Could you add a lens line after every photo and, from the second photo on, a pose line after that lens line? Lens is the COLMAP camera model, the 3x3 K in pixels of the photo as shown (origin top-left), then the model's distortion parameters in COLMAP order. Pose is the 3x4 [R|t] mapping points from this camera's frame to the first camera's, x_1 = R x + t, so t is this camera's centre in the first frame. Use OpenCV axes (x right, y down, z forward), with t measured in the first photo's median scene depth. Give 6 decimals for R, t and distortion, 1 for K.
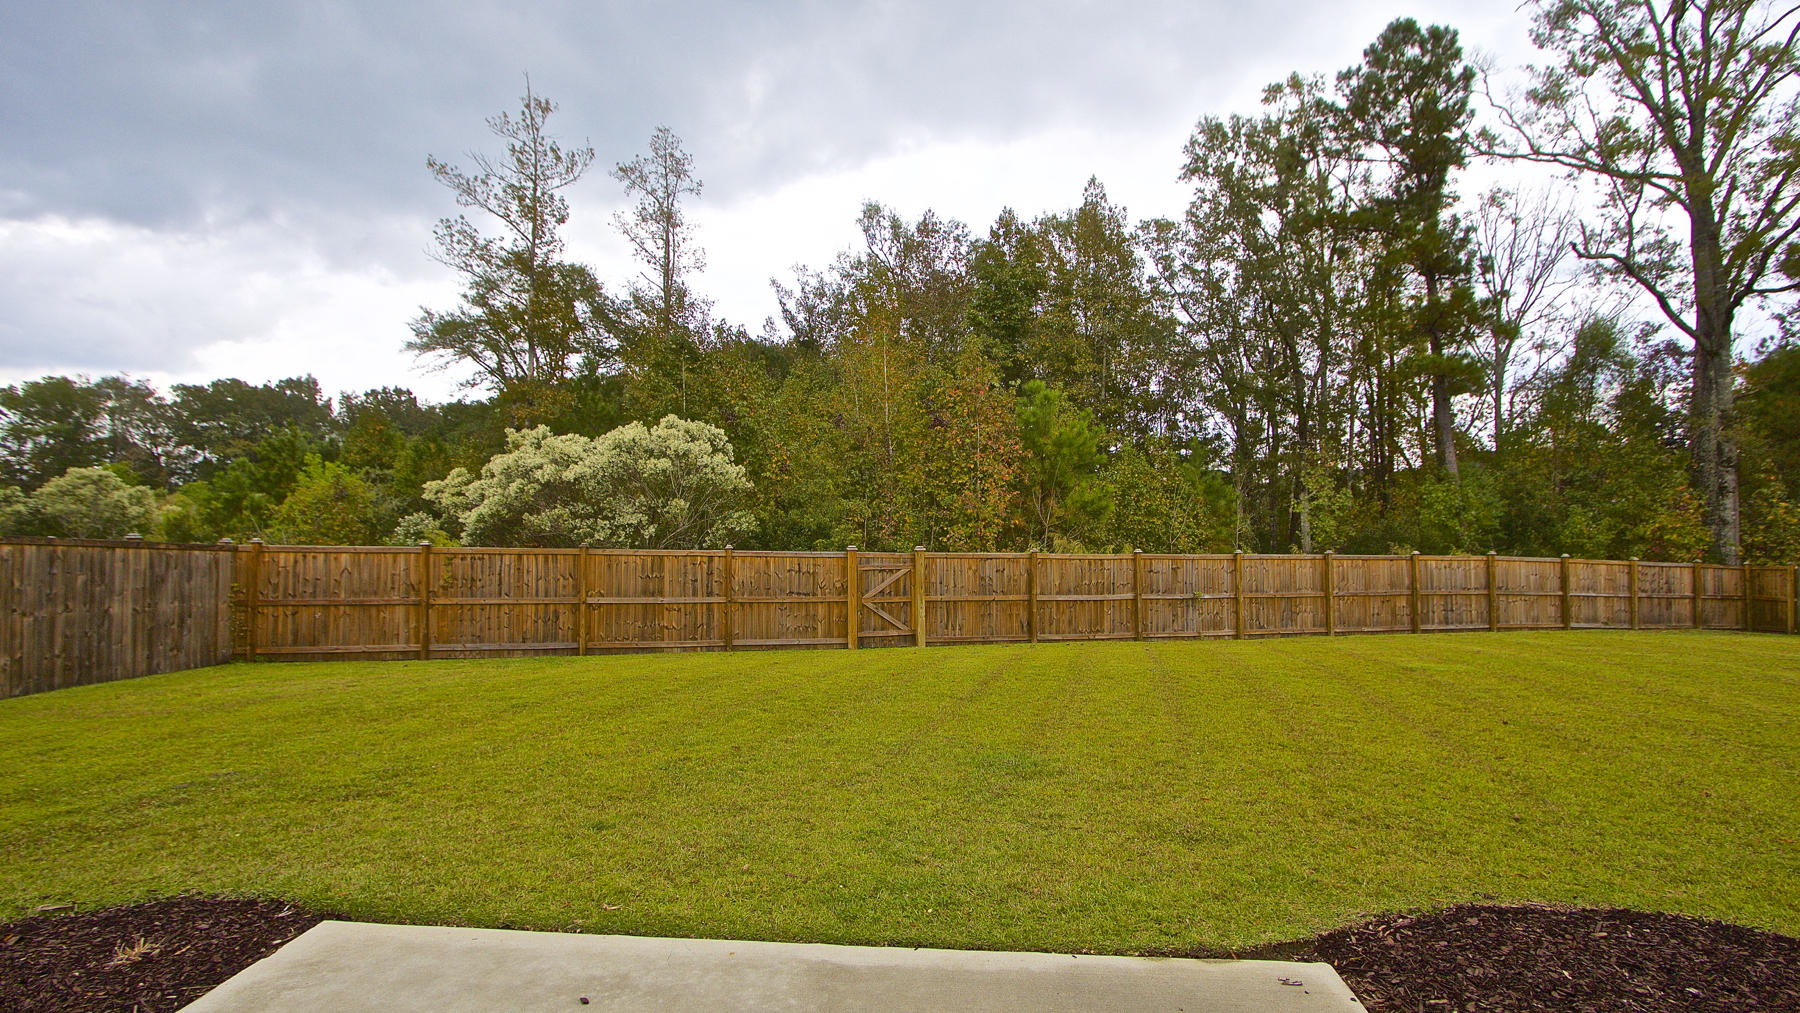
lens RADIAL K [[857.4, 0, 900.0], [0, 857.4, 506.5], [0, 0, 1]] dist [-0.018483, 0.001128]
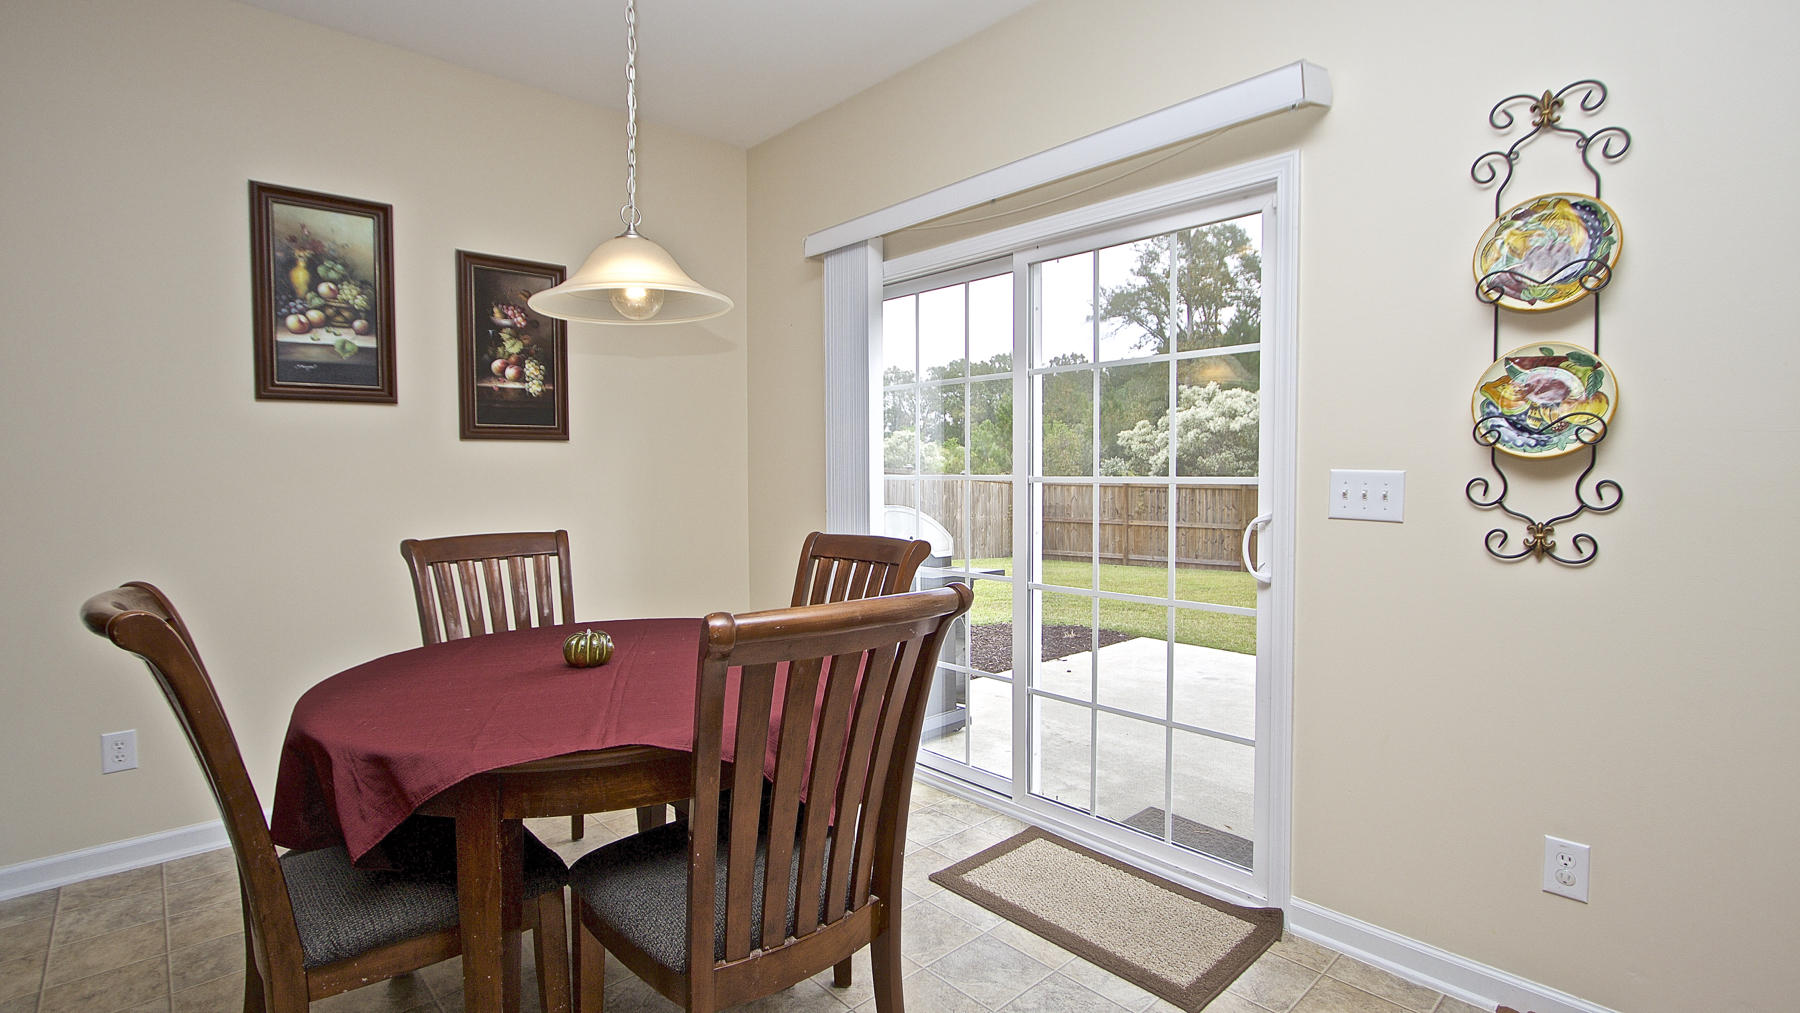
lens RADIAL K [[857.4, 0, 900.0], [0, 857.4, 506.5], [0, 0, 1]] dist [-0.018483, 0.001128]
pose [[0.750691, 0.024358, -0.660205, 0.026840], [0.016968, 0.998280, 0.056125, 0.001532], [0.660436, -0.053335, 0.748986, -0.097120]]
